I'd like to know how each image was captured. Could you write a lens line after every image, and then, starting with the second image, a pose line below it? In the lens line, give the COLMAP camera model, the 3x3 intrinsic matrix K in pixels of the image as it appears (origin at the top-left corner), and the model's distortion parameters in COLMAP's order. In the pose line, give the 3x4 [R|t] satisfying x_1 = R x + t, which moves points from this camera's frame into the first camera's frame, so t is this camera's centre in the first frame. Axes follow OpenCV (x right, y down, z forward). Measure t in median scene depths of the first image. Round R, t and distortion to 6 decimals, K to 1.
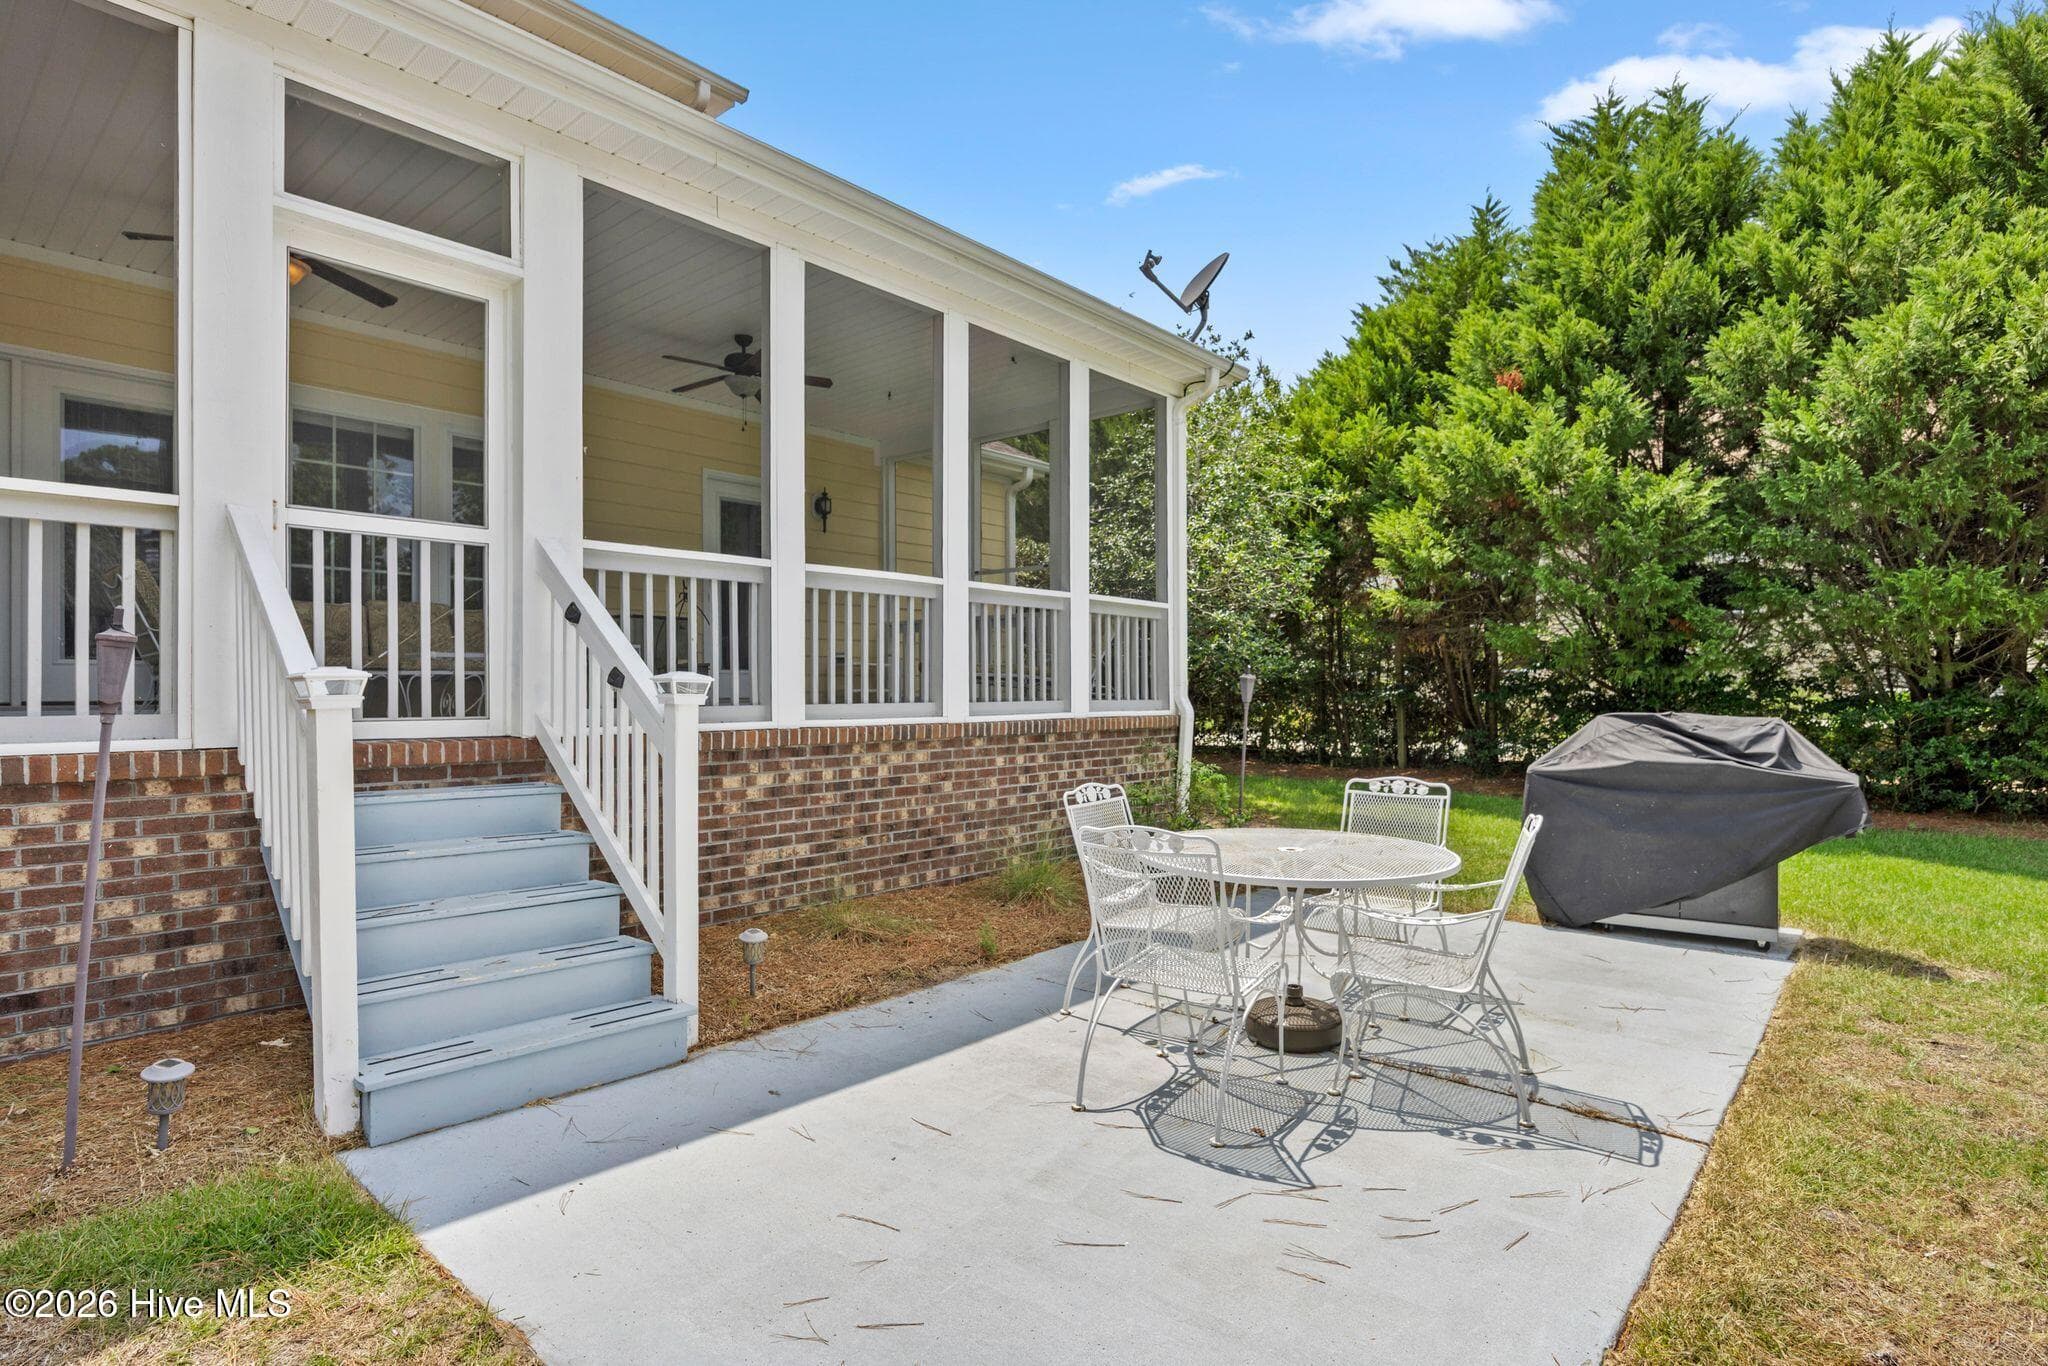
lens RADIAL K [[1111.9, 0, 1024.0], [0, 1111.9, 683.0], [0, 0, 1]] dist [0.001761, 0.000043]
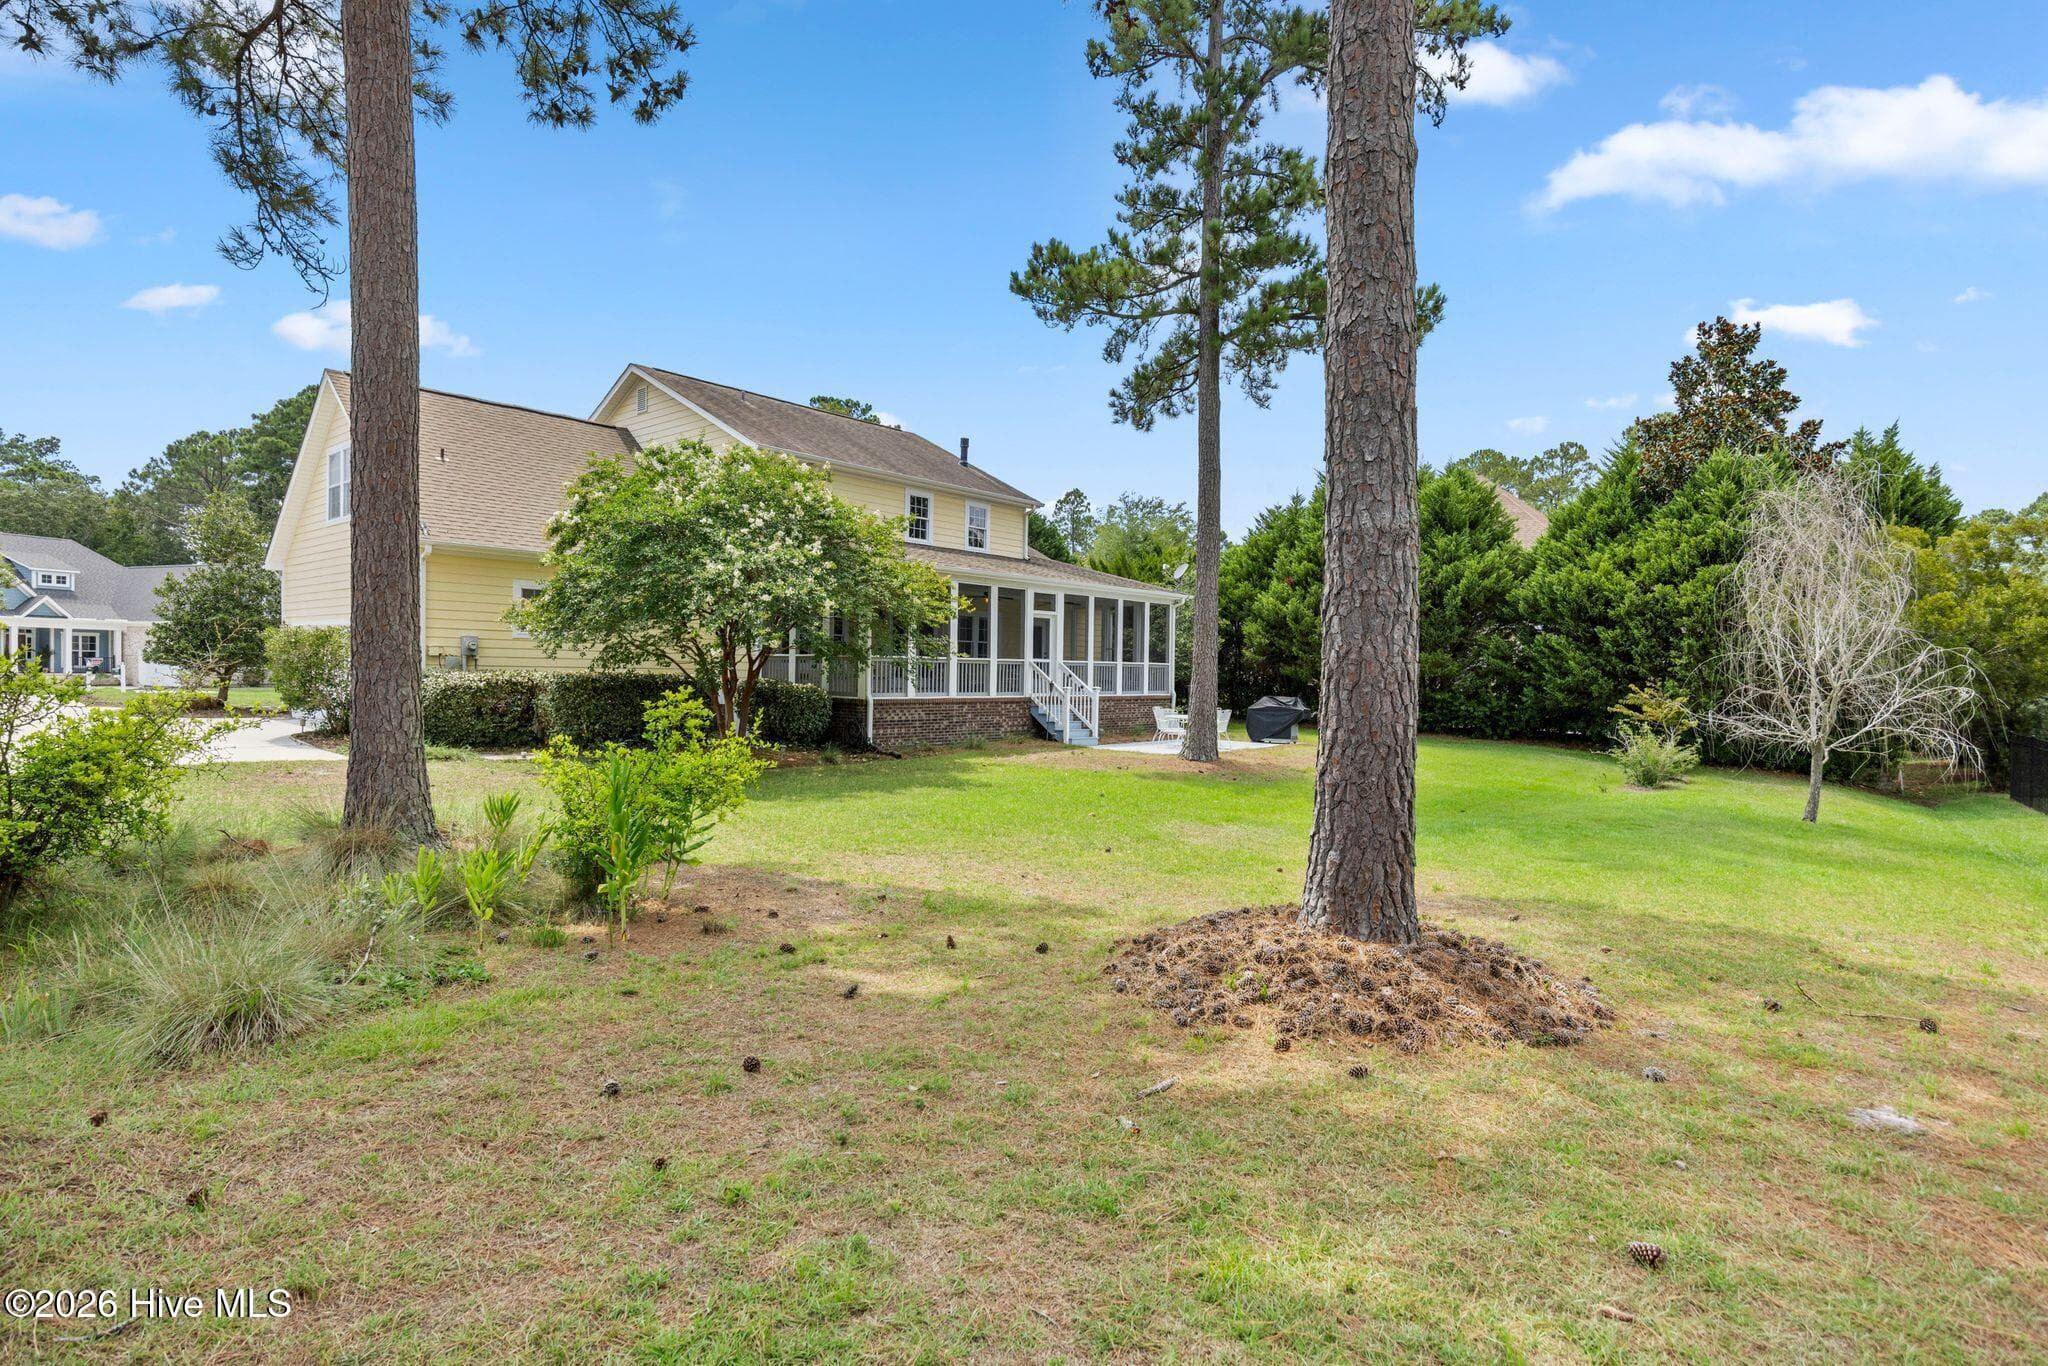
lens RADIAL K [[1111.9, 0, 1024.0], [0, 1111.9, 683.0], [0, 0, 1]] dist [0.001761, 0.000043]
pose [[0.999890, 0.013304, 0.006630, -0.332244], [-0.013417, 0.999759, 0.017388, -0.060679], [-0.006397, -0.017475, 0.999827, -2.376029]]
